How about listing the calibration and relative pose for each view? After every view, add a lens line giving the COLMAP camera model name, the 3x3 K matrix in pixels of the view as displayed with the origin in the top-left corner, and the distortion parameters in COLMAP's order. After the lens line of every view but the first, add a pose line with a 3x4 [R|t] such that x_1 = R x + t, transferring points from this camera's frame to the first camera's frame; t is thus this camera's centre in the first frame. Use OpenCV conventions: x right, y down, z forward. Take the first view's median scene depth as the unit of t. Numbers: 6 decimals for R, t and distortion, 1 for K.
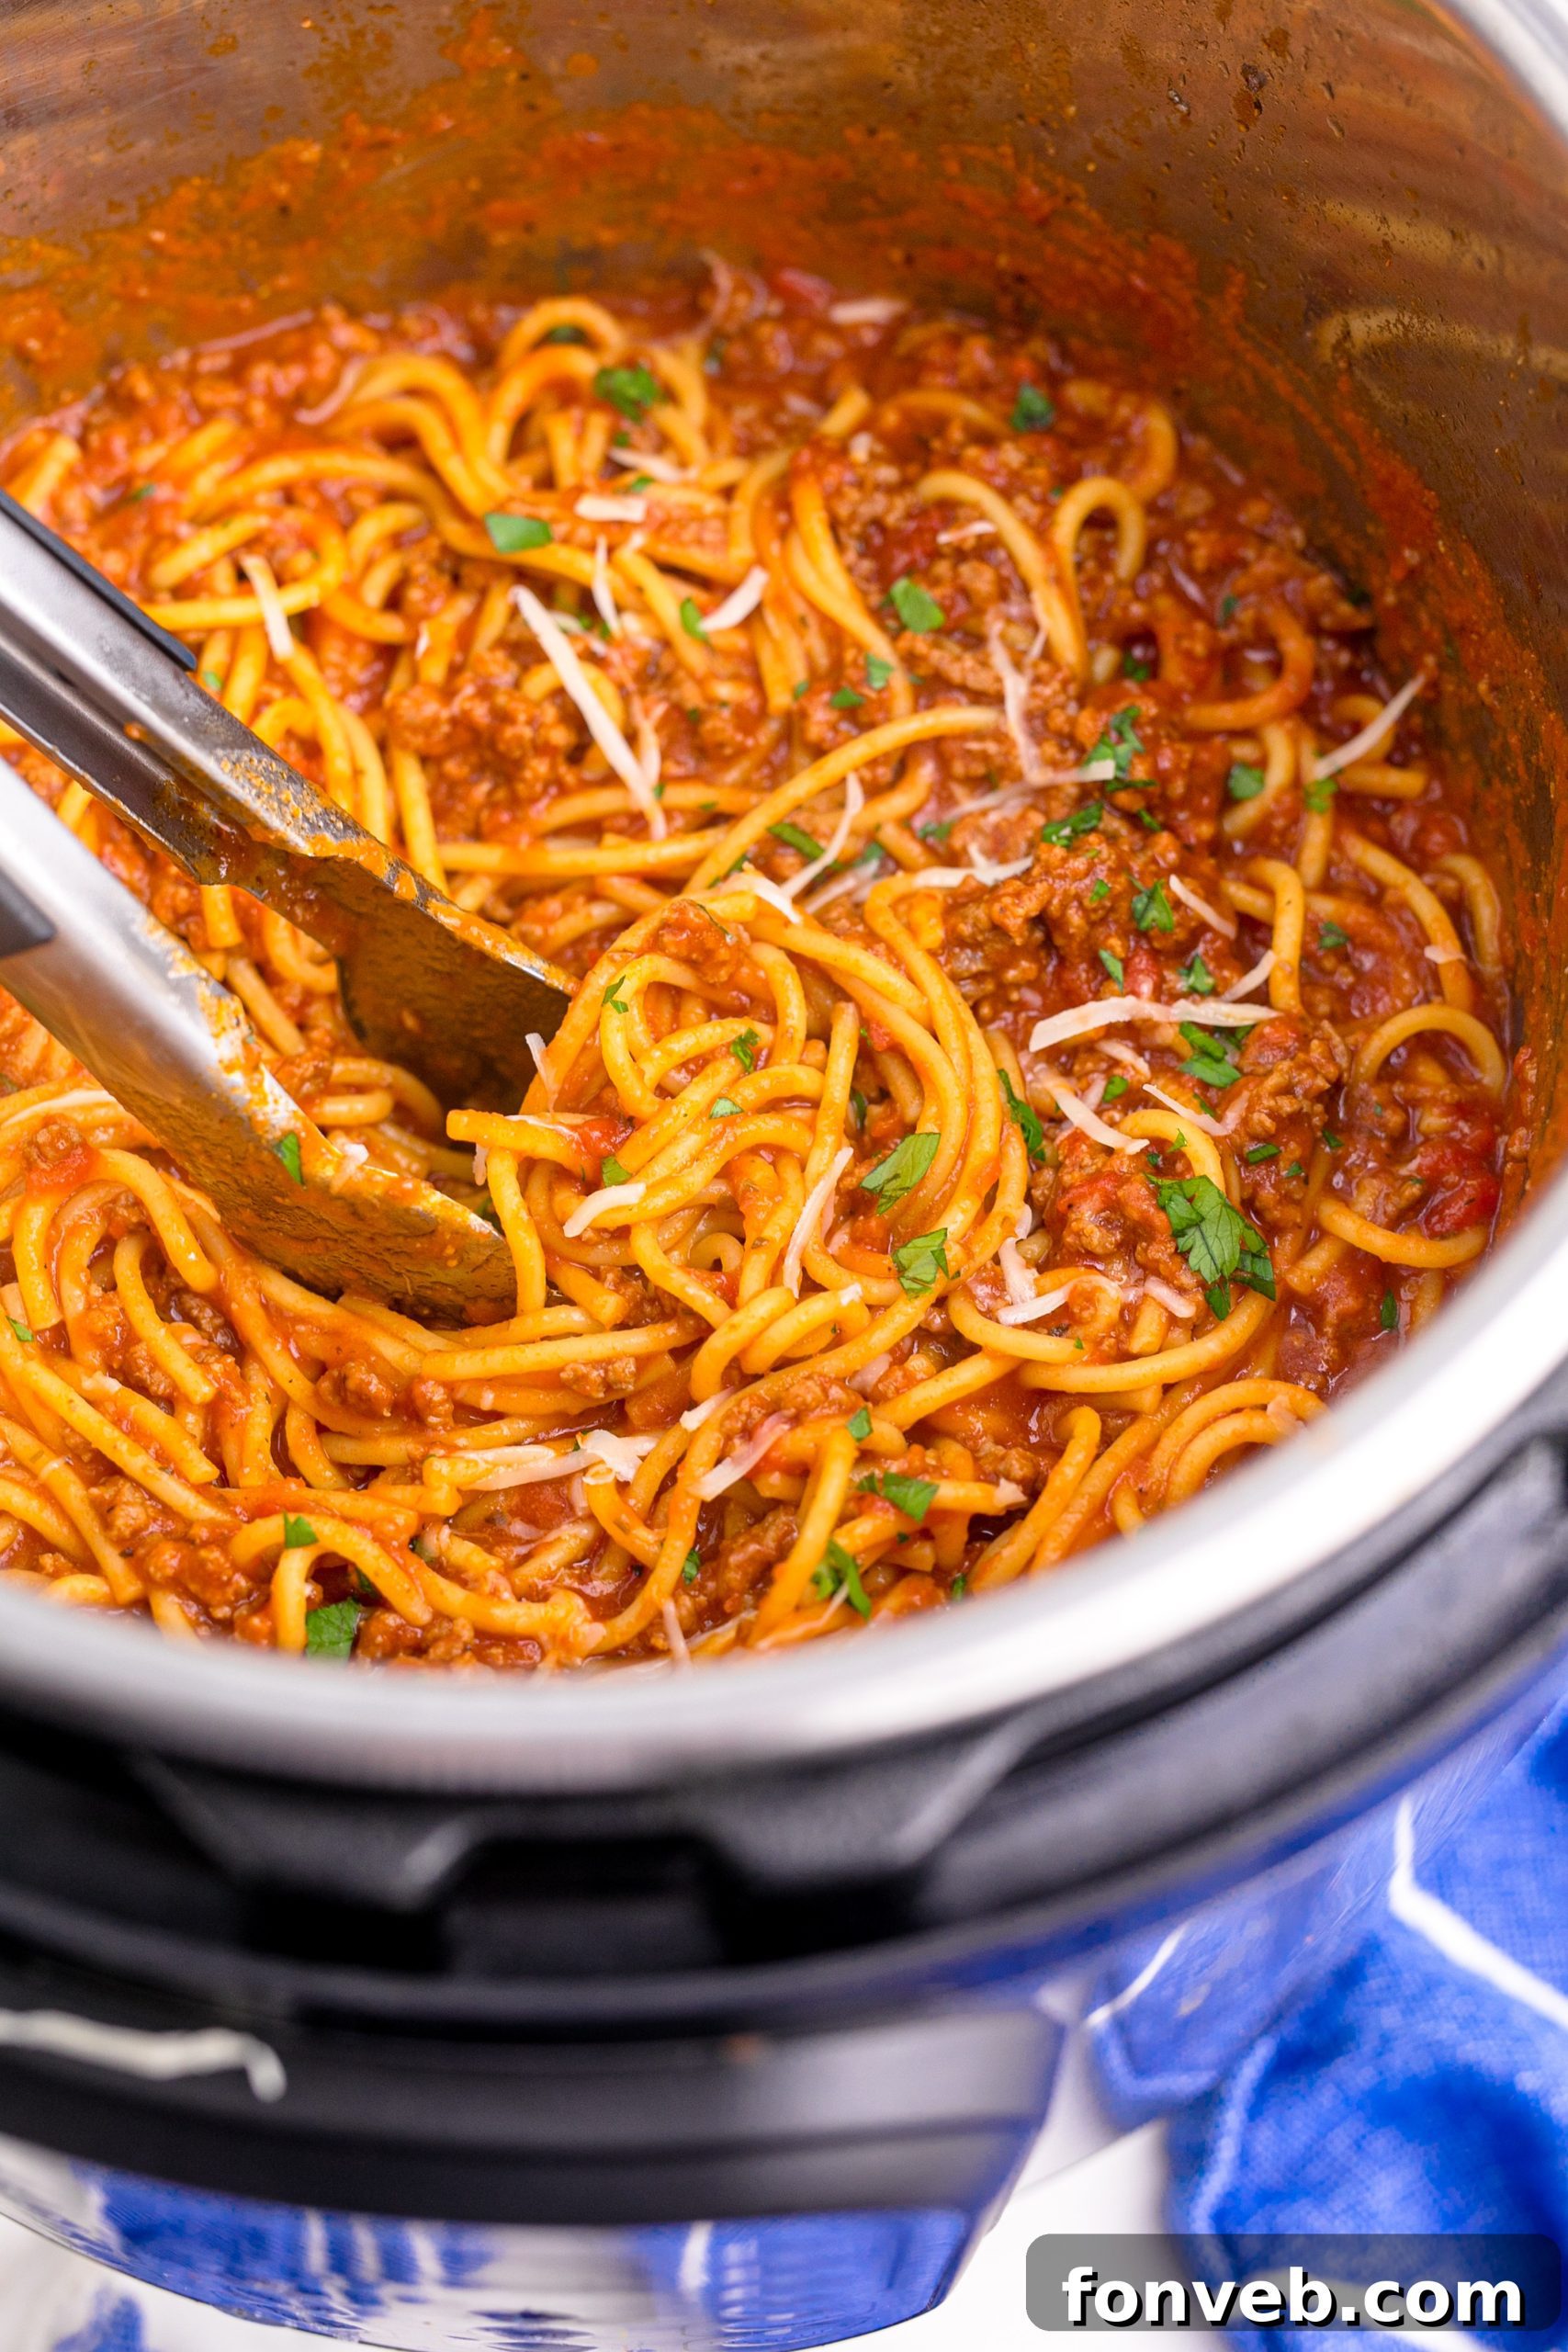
lens RADIAL K [[3583.2, 0, 780.7], [0, 3583.2, 1147.7], [0, 0, 1]] dist [-0.036084, -0.039243]
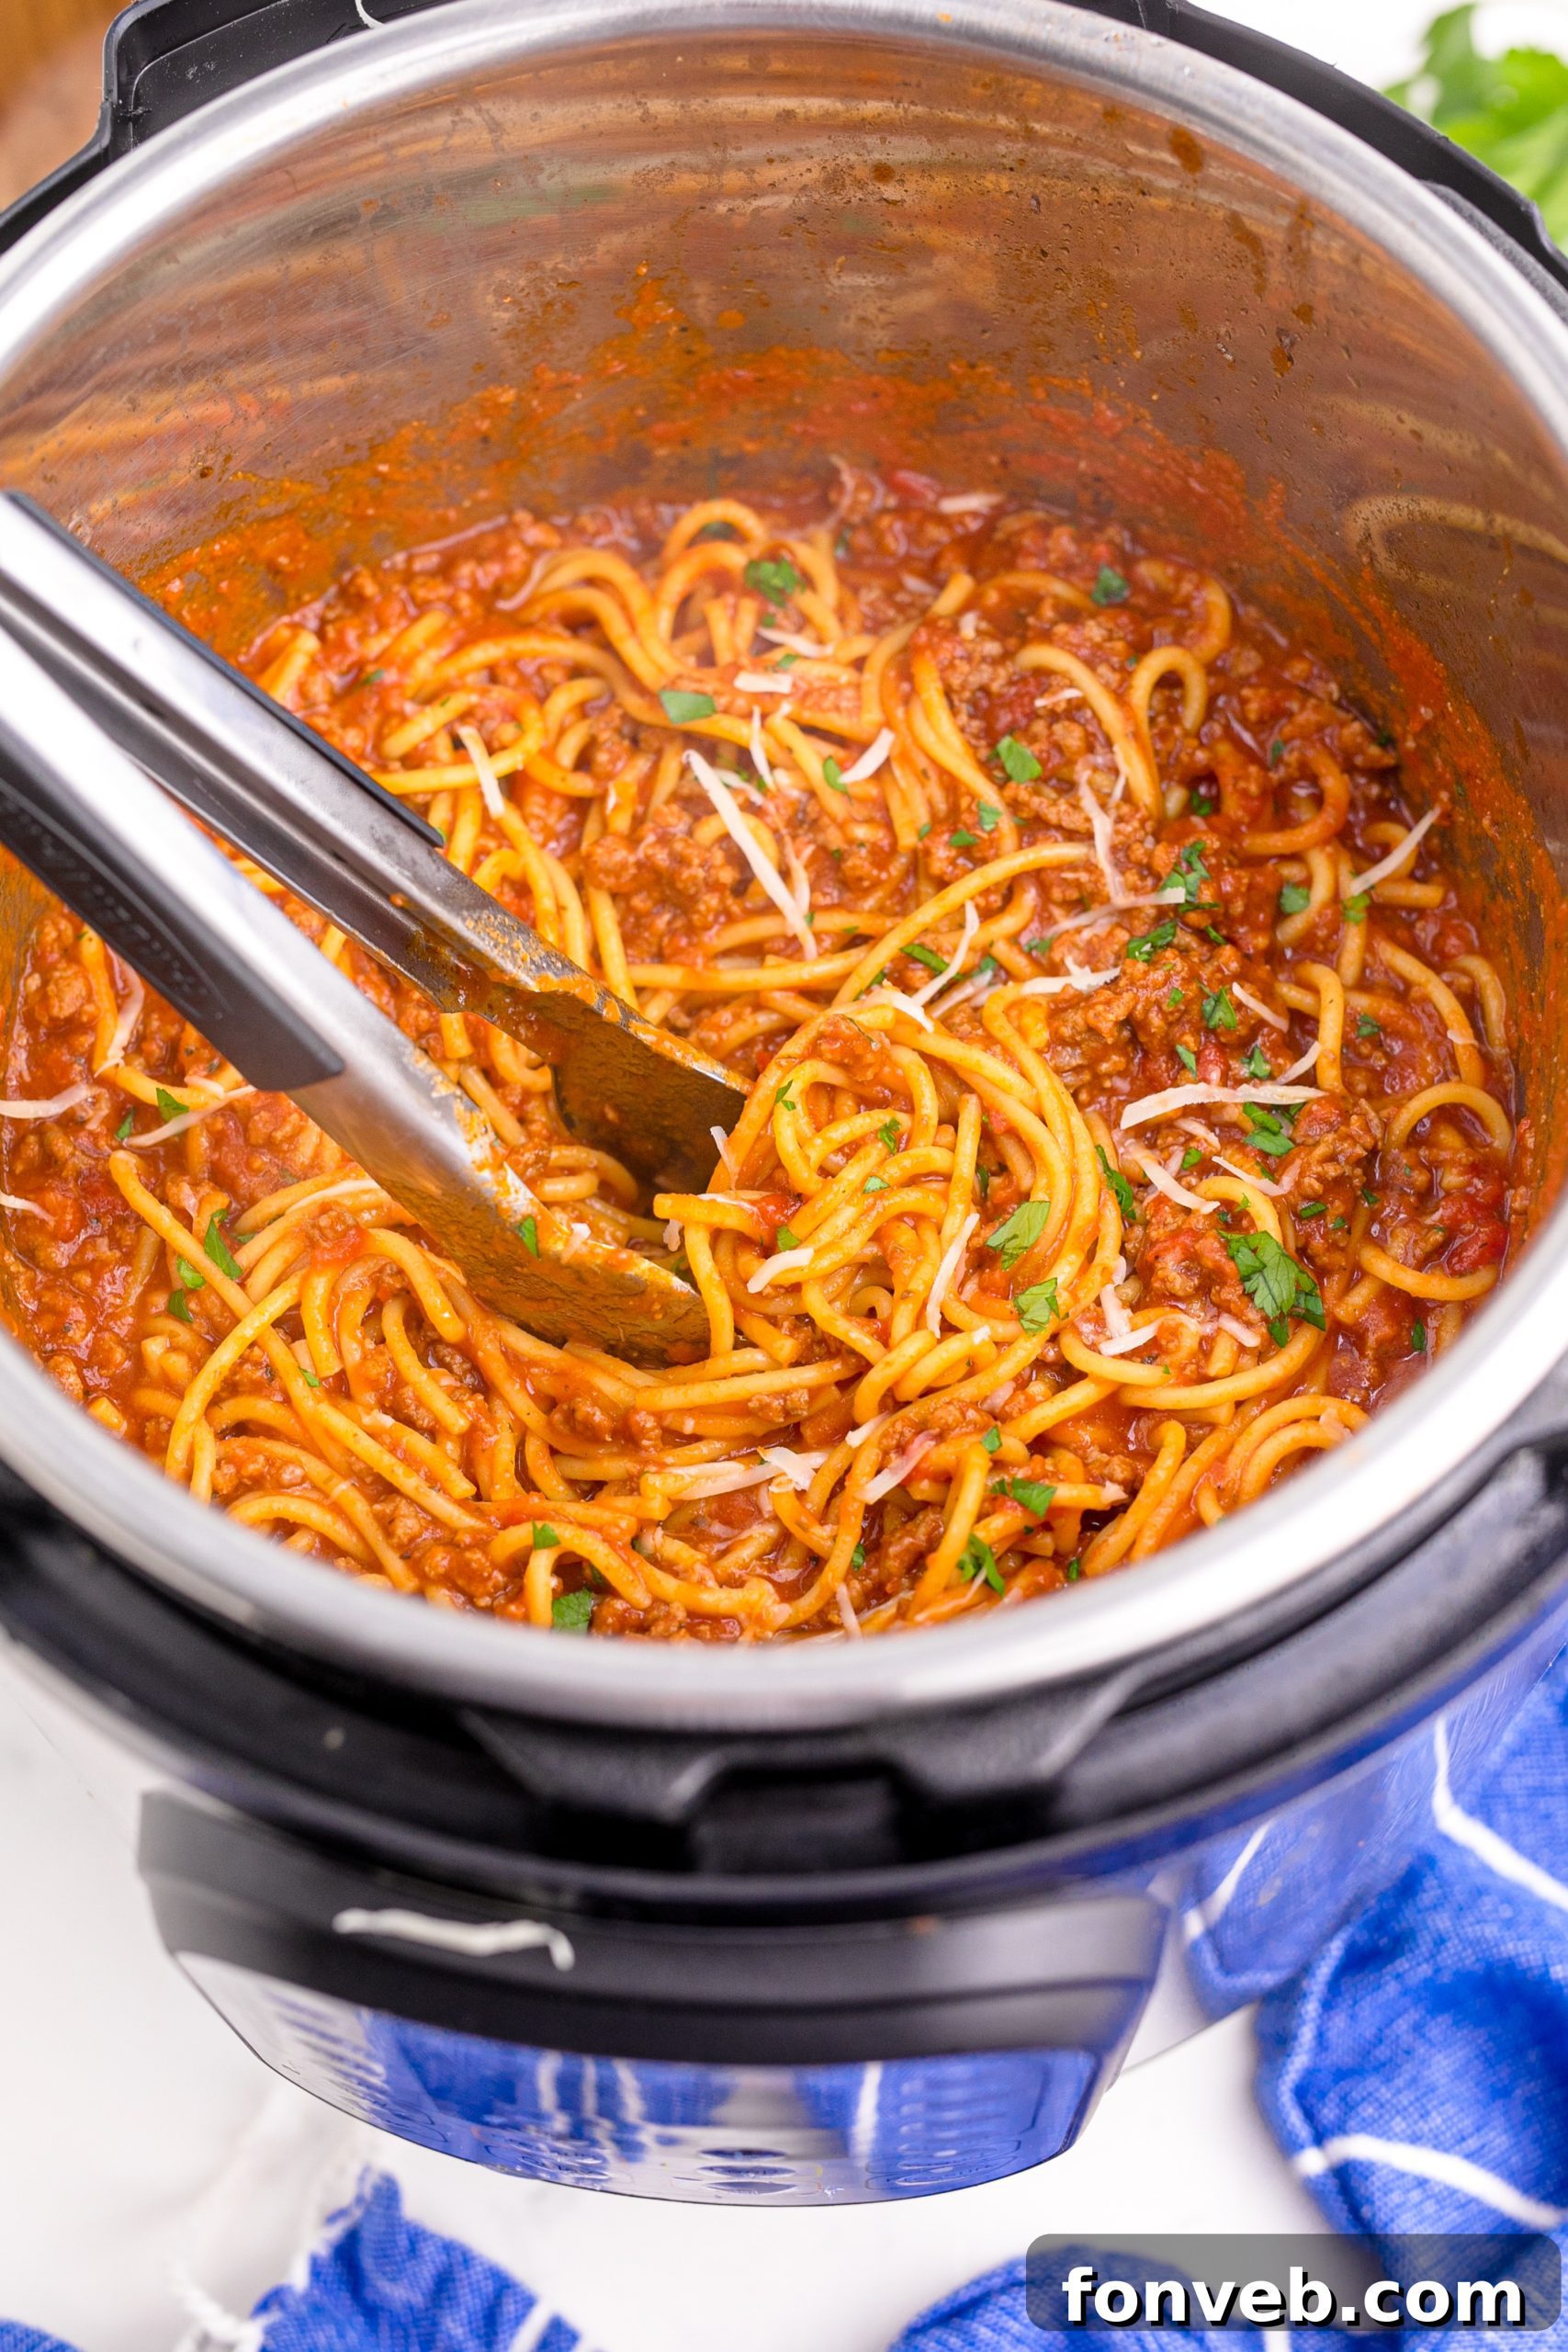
lens RADIAL K [[3642.8, 0, 784.0], [0, 3642.8, 1176.0], [0, 0, 1]] dist [-0.035120, -0.074364]
pose [[0.999490, -0.023986, -0.021093, -0.019580], [0.024335, 0.999568, 0.016465, -0.034182], [0.020689, -0.016970, 0.999642, -0.245052]]
